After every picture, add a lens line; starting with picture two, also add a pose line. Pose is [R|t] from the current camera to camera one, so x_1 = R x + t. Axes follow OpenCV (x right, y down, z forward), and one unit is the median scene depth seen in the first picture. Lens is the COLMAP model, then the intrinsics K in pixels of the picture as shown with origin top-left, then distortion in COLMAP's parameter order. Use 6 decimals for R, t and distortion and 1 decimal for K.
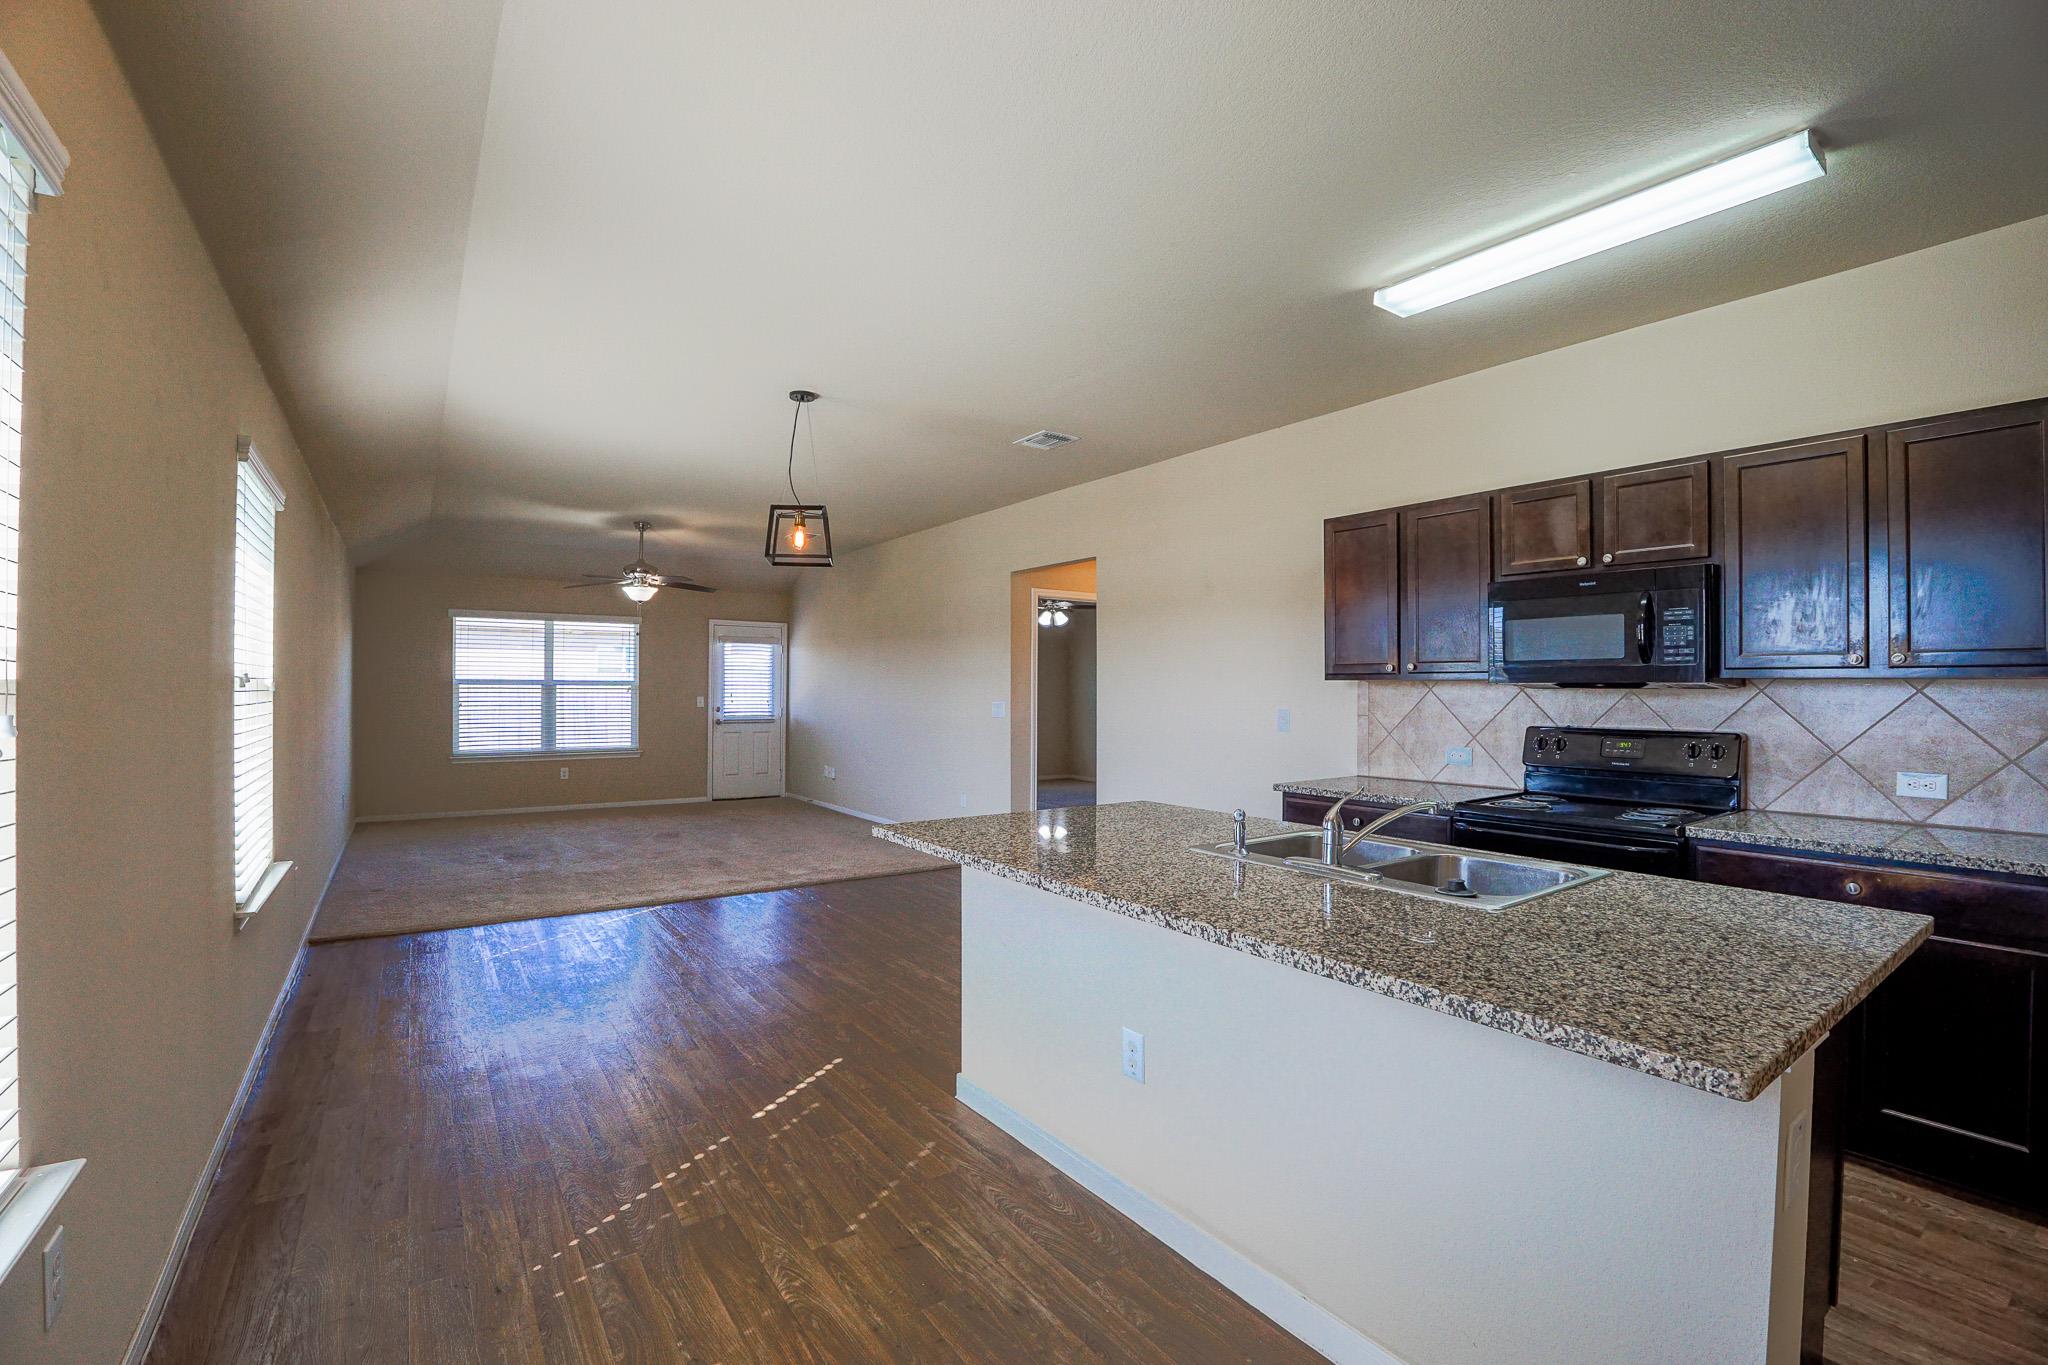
lens RADIAL K [[894.2, 0, 1049.1], [0, 894.2, 676.2], [0, 0, 1]] dist [-0.056549, 0.009773]
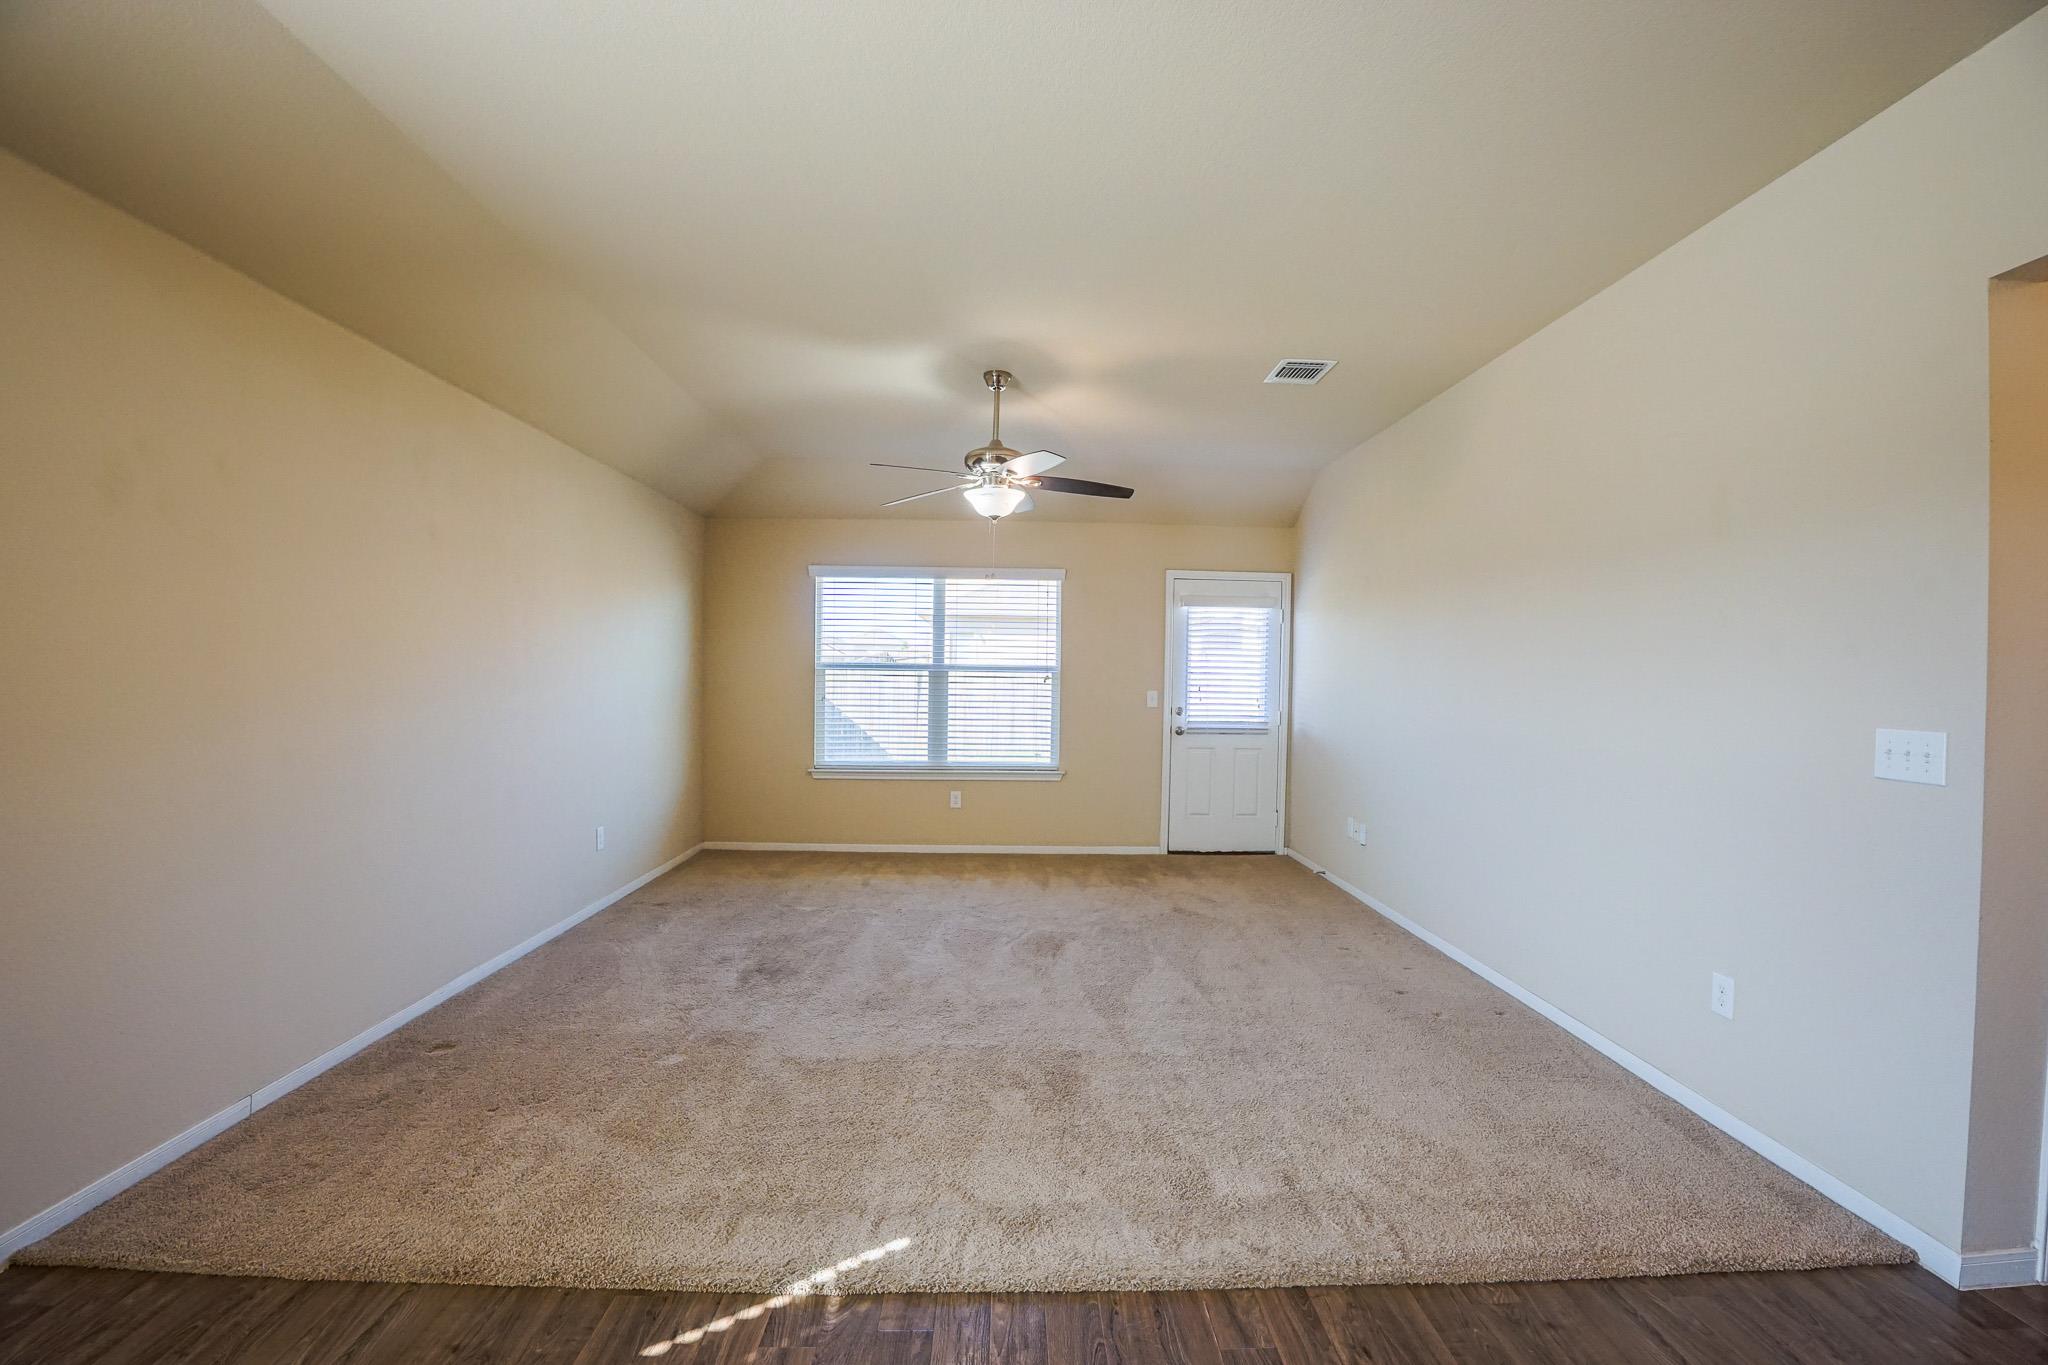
lens RADIAL K [[894.2, 0, 1034.8], [0, 894.2, 677.4], [0, 0, 1]] dist [-0.056549, 0.009773]
pose [[0.822149, 0.010276, -0.569179, -0.099685], [-0.003328, 0.999907, 0.013245, 0.005394], [0.569262, -0.008995, 0.822107, 0.439184]]
